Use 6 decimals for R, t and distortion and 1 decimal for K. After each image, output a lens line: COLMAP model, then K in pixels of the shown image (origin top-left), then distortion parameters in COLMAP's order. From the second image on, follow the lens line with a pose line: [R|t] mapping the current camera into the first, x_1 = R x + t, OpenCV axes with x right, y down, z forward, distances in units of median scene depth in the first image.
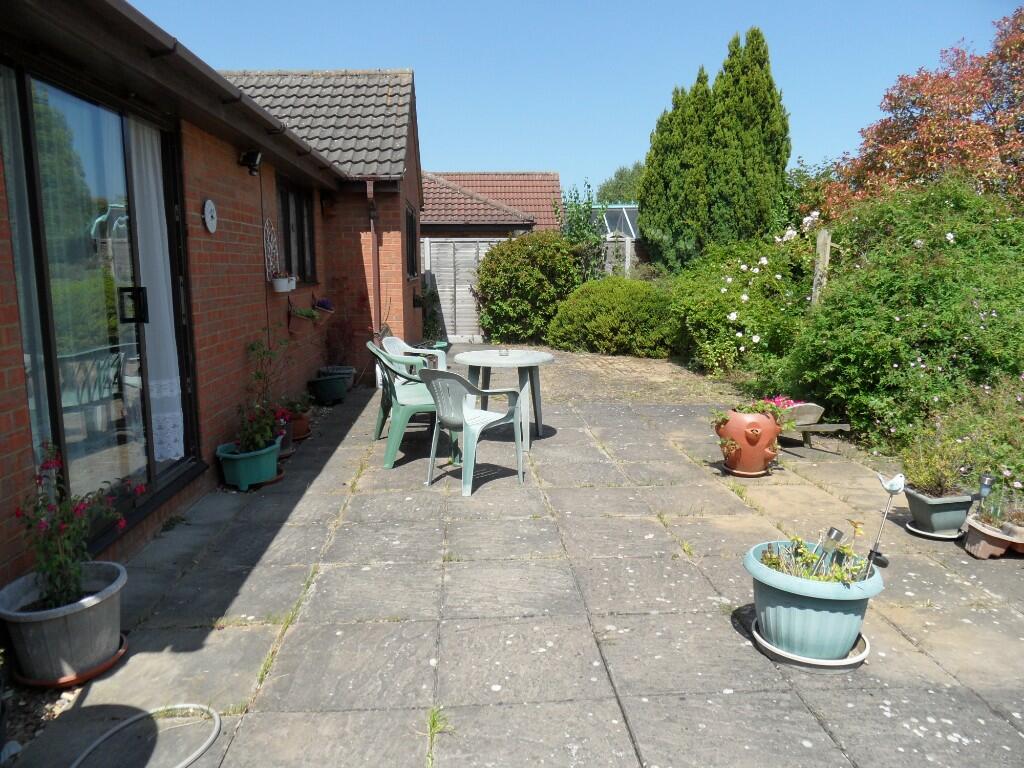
lens RADIAL K [[760.1, 0, 509.0], [0, 760.1, 387.8], [0, 0, 1]] dist [-0.031260, 0.033781]
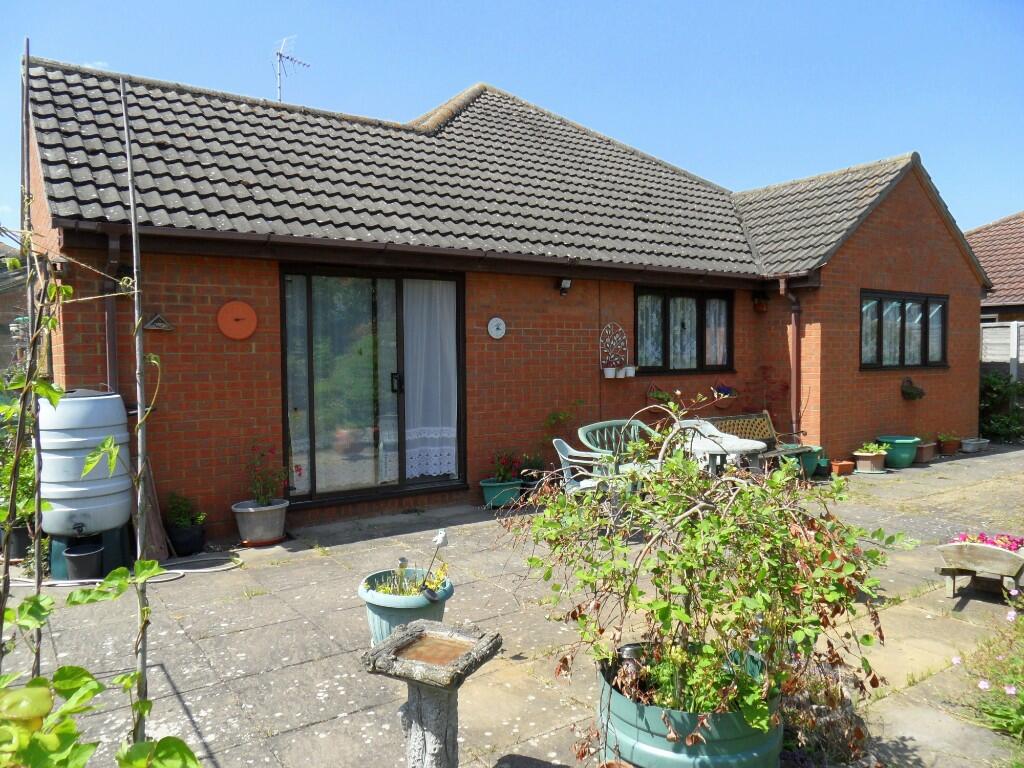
lens RADIAL K [[760.1, 0, 509.0], [0, 760.1, 387.8], [0, 0, 1]] dist [-0.031260, 0.033781]
pose [[0.504381, 0.036344, -0.862716, 0.784733], [-0.131684, 0.990665, -0.035254, -0.043454], [0.853381, 0.131387, 0.504458, 0.207257]]
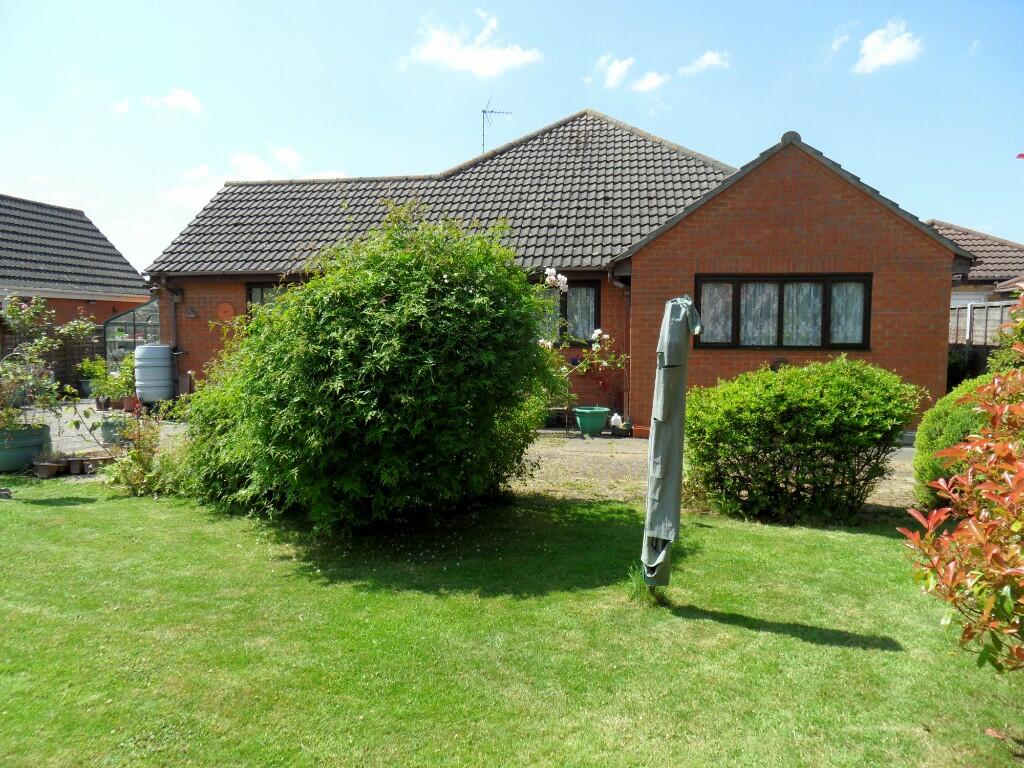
lens RADIAL K [[760.1, 0, 509.0], [0, 760.1, 387.8], [0, 0, 1]] dist [-0.031260, 0.033781]
pose [[-0.225957, 0.086196, -0.970316, 1.609909], [-0.157697, 0.979703, 0.123752, -0.304372], [0.961288, 0.180978, -0.207778, 1.656868]]
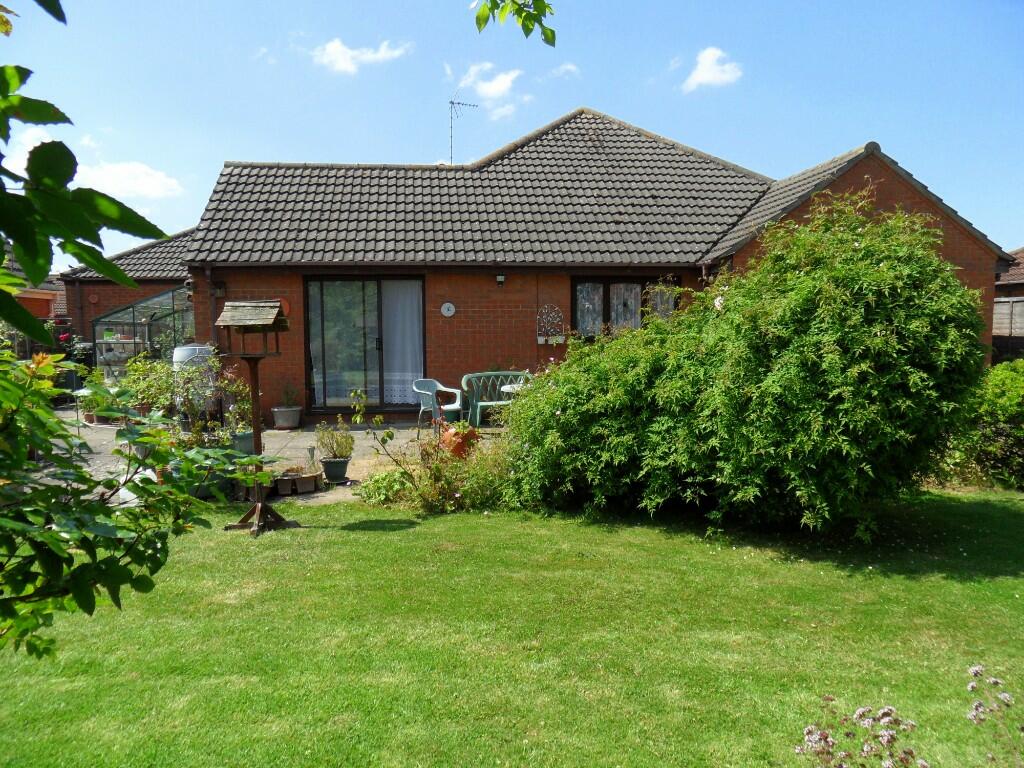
lens RADIAL K [[760.1, 0, 509.0], [0, 760.1, 387.8], [0, 0, 1]] dist [-0.031260, 0.033781]
pose [[0.039135, 0.090459, -0.995131, 1.638178], [-0.156711, 0.984126, 0.083296, -0.174142], [0.986869, 0.152688, 0.052689, 0.901240]]
